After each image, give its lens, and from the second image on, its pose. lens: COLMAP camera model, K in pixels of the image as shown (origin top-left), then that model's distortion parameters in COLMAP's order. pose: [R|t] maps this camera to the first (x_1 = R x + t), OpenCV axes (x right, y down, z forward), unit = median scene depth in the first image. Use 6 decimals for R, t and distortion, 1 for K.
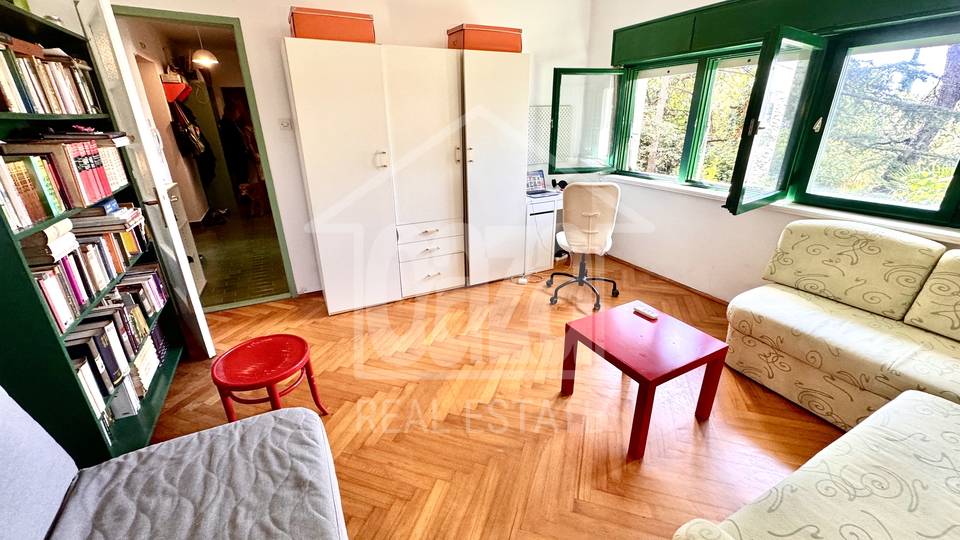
lens RADIAL K [[383.9, 0, 479.3], [0, 383.9, 269.0], [0, 0, 1]] dist [0.000128, -0.000071]
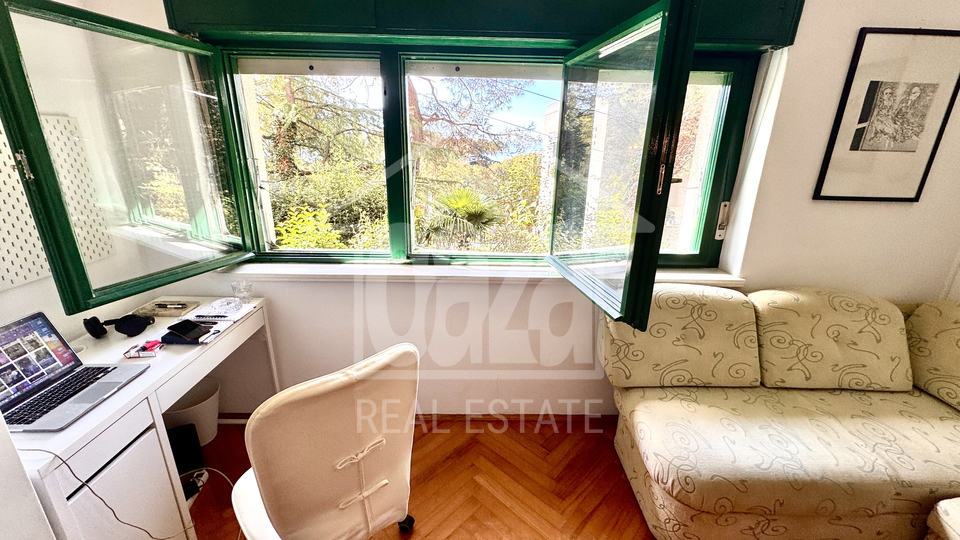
lens RADIAL K [[383.9, 0, 479.3], [0, 383.9, 269.0], [0, 0, 1]] dist [0.000128, -0.000071]
pose [[0.435889, -0.251127, 0.864255, 0.080481], [0.308836, 0.943710, 0.118453, -0.291692], [-0.845353, 0.215280, 0.488910, 0.727803]]
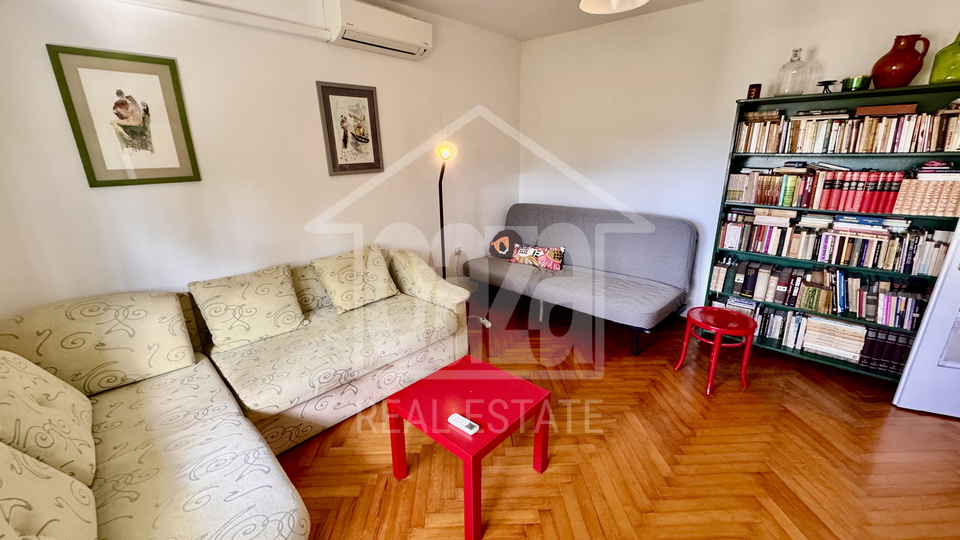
lens RADIAL K [[383.9, 0, 479.3], [0, 383.9, 269.0], [0, 0, 1]] dist [0.000128, -0.000071]
pose [[-0.939186, 0.119479, -0.321955, 0.445107], [-0.107720, 0.787710, 0.606556, -0.423994], [0.326078, 0.604350, -0.726935, 1.001917]]
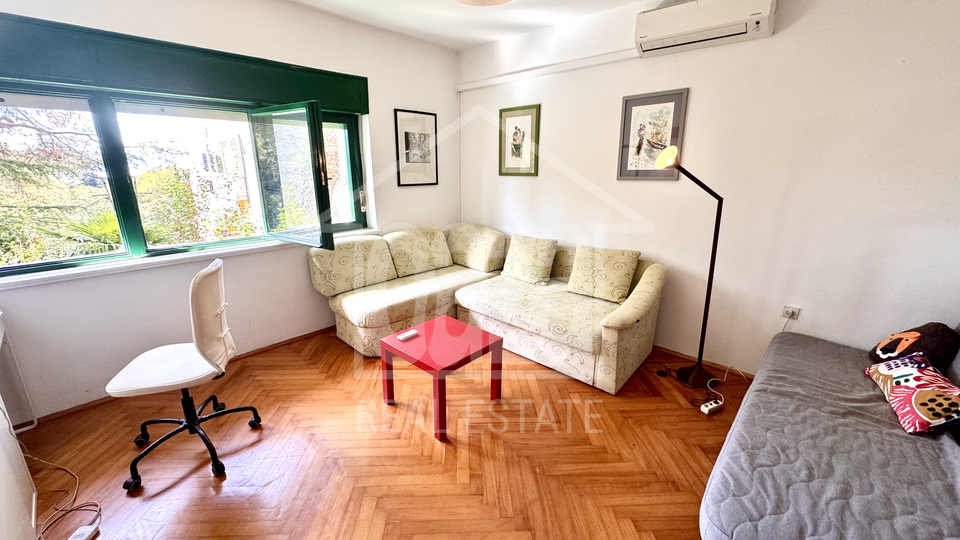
lens RADIAL K [[386.9, 0, 482.5], [0, 386.9, 268.3], [0, 0, 1]] dist [-0.002293, -0.000179]
pose [[-0.347129, -0.237172, 0.907332, -0.463449], [0.347500, 0.866094, 0.359340, -0.287322], [-0.871060, 0.440035, -0.218229, 0.708199]]
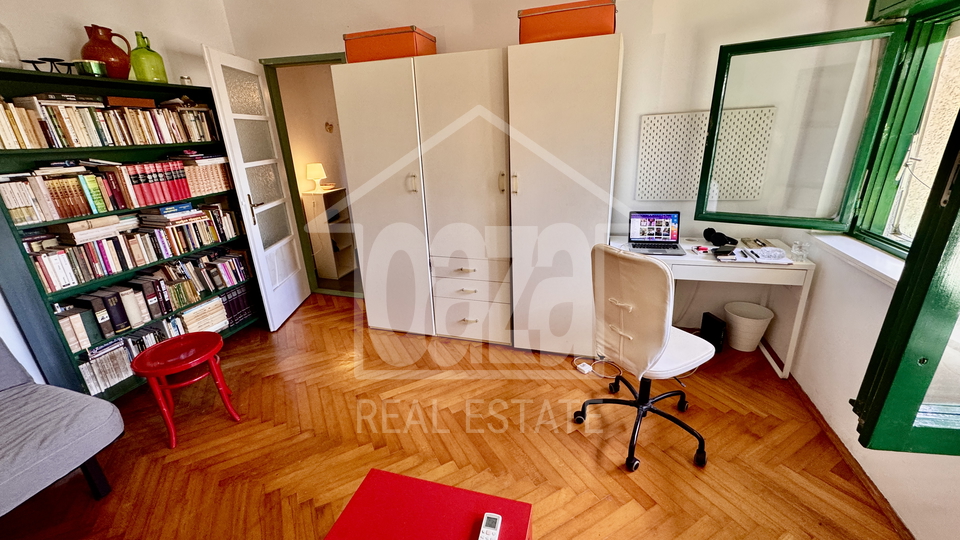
lens RADIAL K [[383.9, 0, 479.3], [0, 383.9, 269.0], [0, 0, 1]] dist [0.000128, -0.000071]
pose [[0.716504, 0.218694, -0.662417, 0.492734], [-0.227898, 0.970867, 0.074021, -0.185029], [0.659307, 0.097927, 0.745470, 0.430632]]
